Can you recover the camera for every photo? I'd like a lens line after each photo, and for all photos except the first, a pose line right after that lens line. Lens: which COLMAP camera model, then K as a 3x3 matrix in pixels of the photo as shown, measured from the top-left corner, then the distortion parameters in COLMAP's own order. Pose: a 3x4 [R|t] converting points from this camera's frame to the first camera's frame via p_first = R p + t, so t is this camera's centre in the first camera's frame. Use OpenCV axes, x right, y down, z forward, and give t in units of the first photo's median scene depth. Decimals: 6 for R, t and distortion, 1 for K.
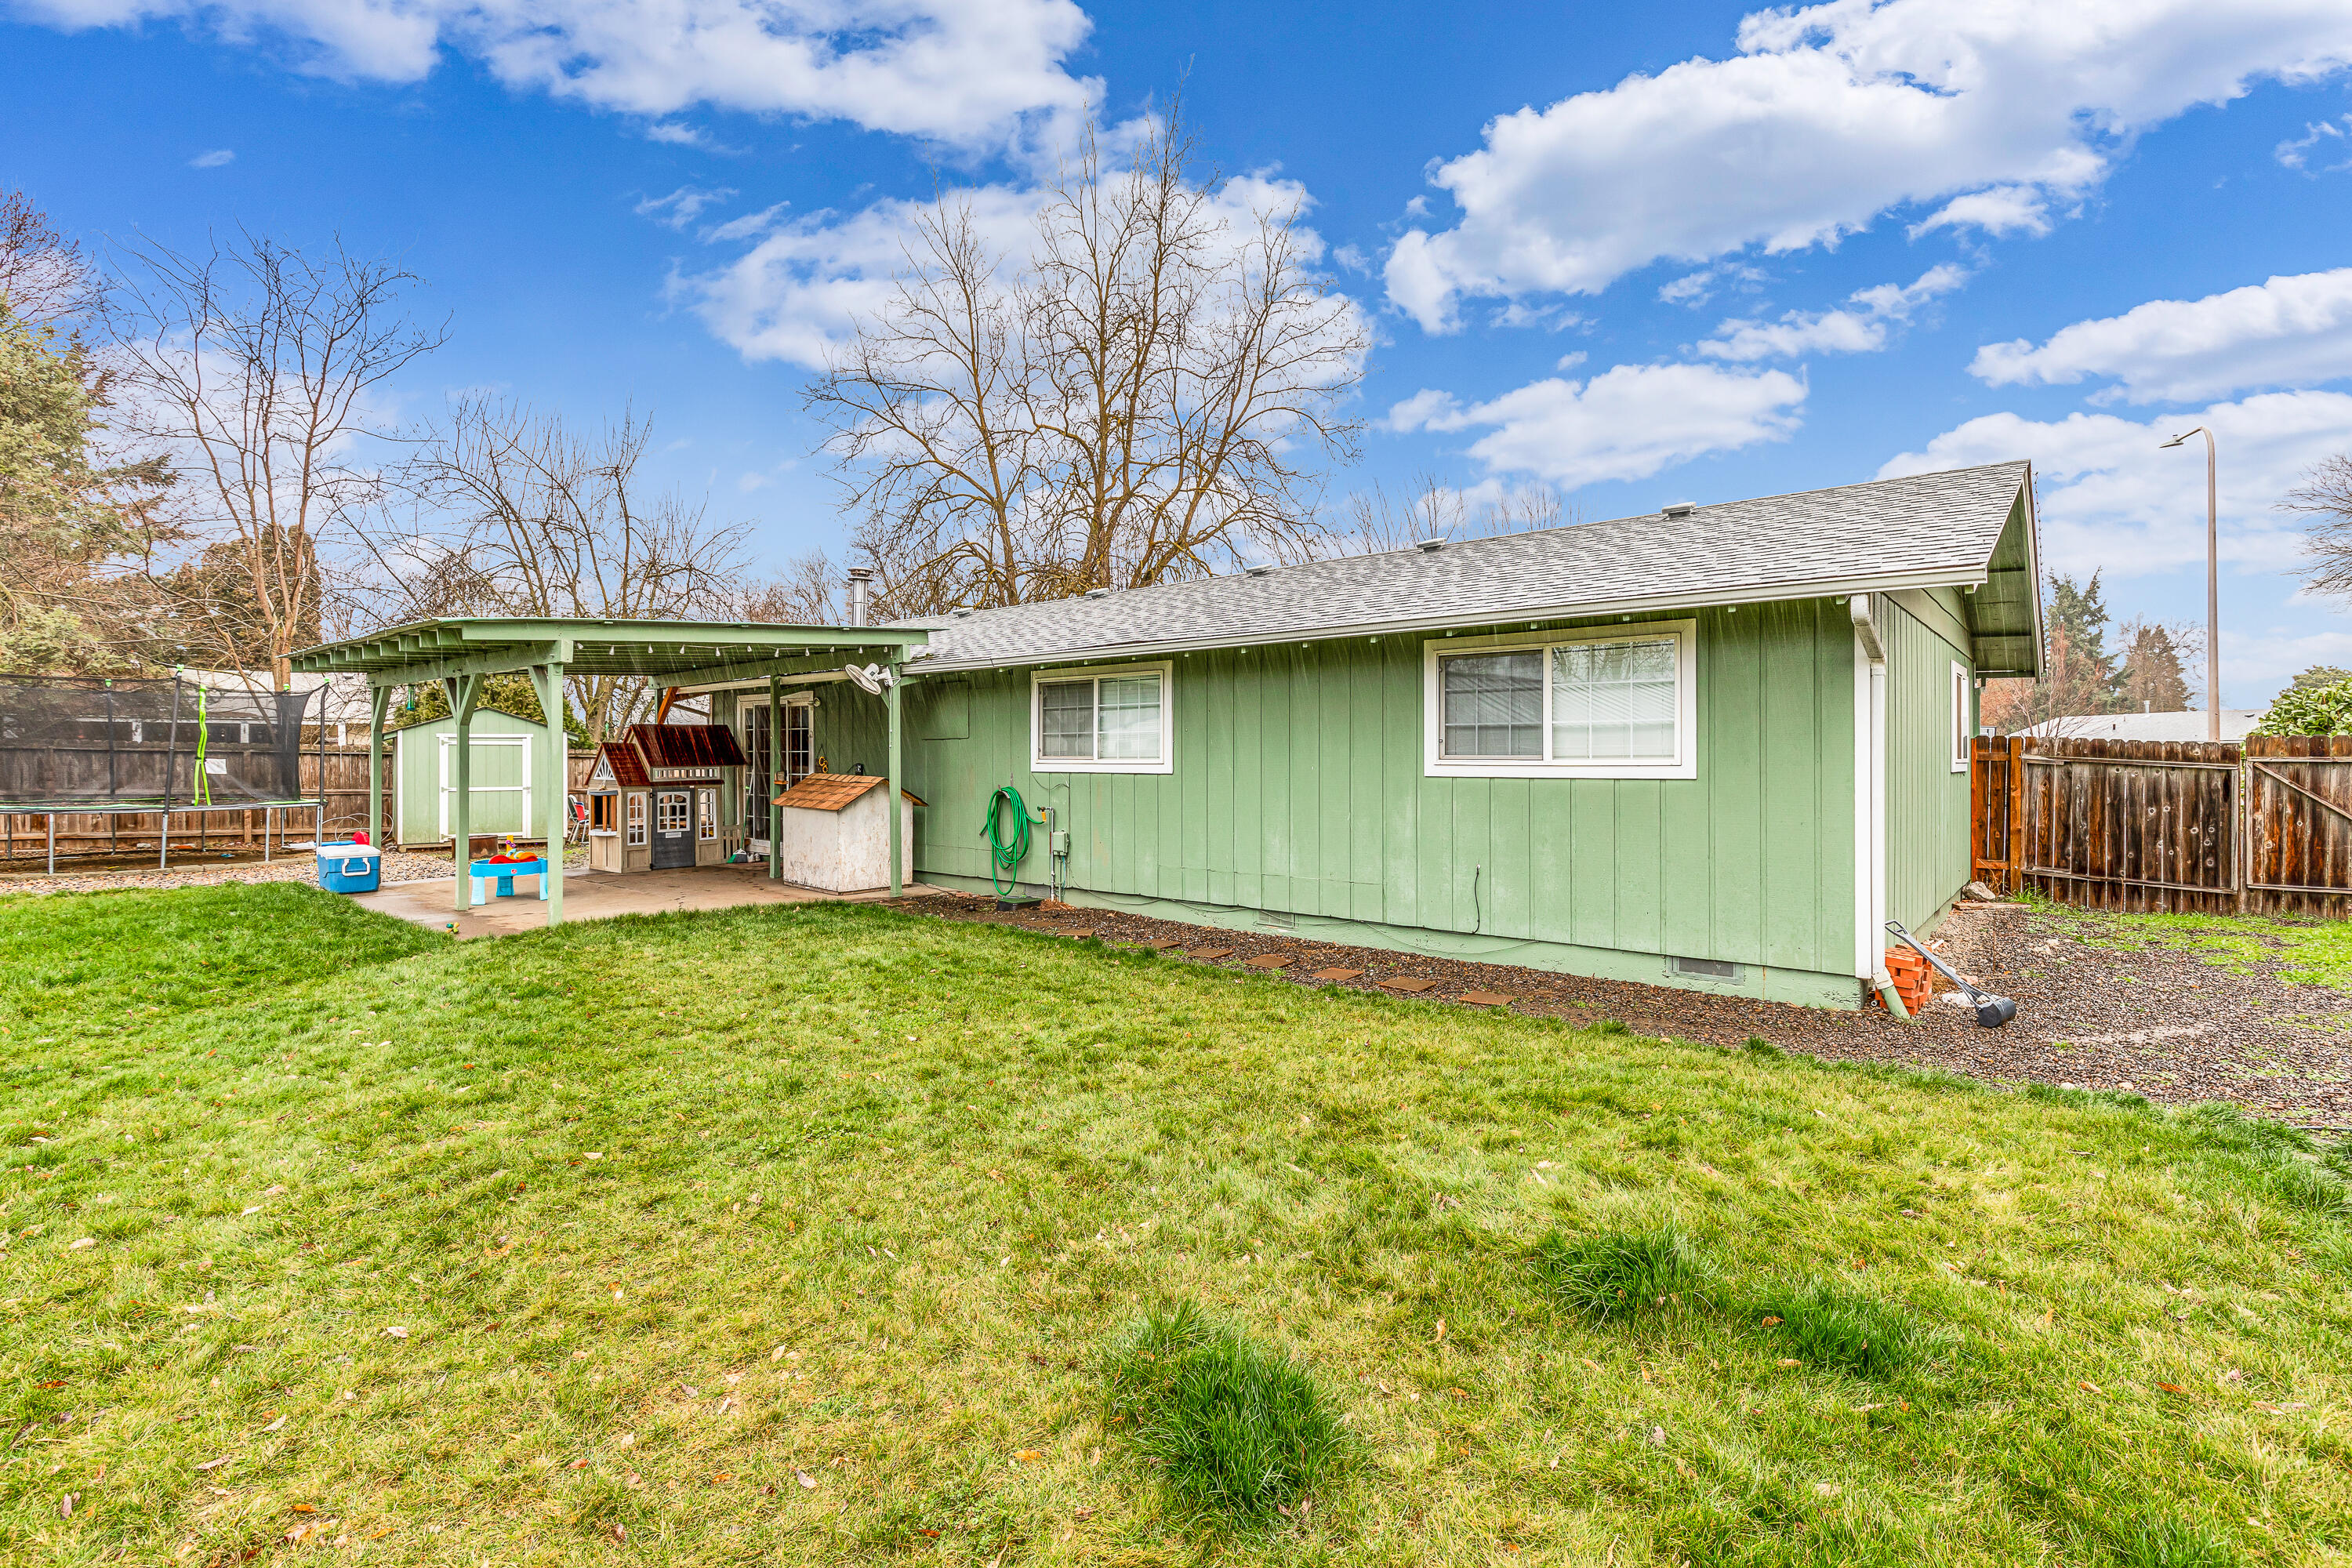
lens RADIAL K [[1091.8, 0, 1176.0], [0, 1091.8, 784.0], [0, 0, 1]] dist [0.000383, 0.000224]
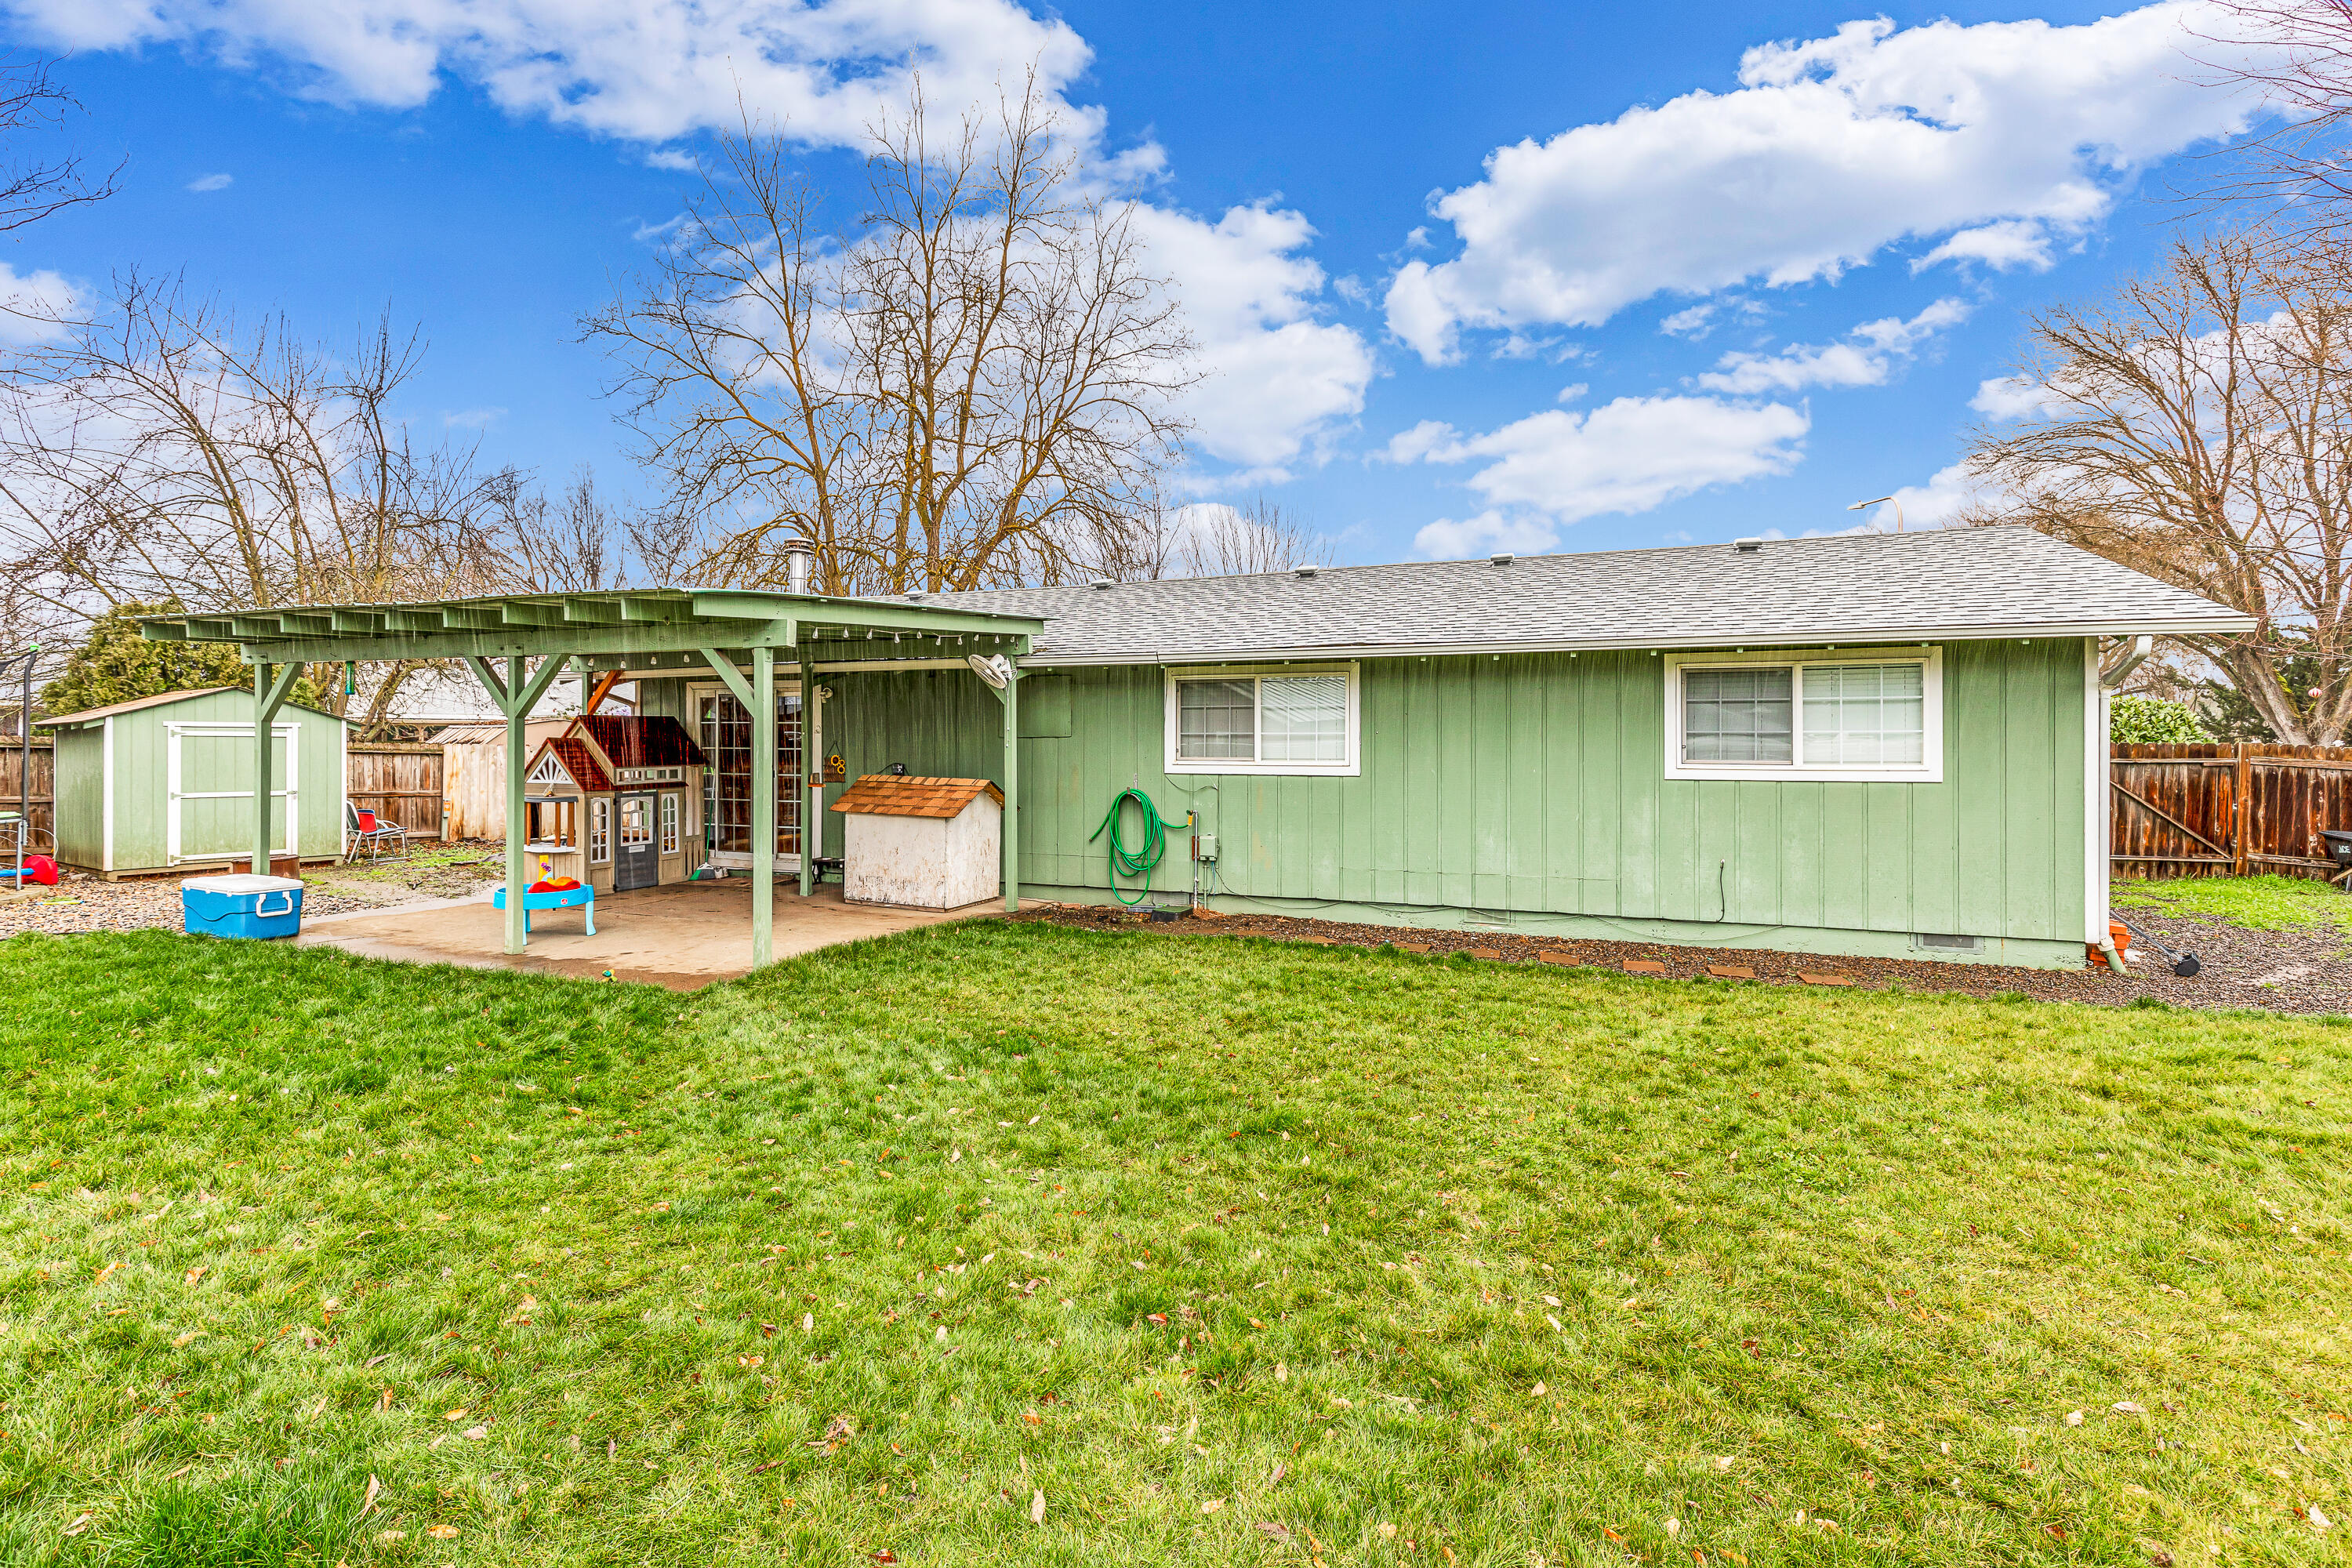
lens RADIAL K [[1102.8, 0, 1232.9], [0, 1102.8, 756.2], [0, 0, 1]] dist [-0.000792, 0.000264]
pose [[0.945238, 0.000980, 0.326380, -0.391695], [0.004798, 0.999846, -0.016896, -0.009588], [-0.326346, 0.017536, 0.945088, 0.075204]]
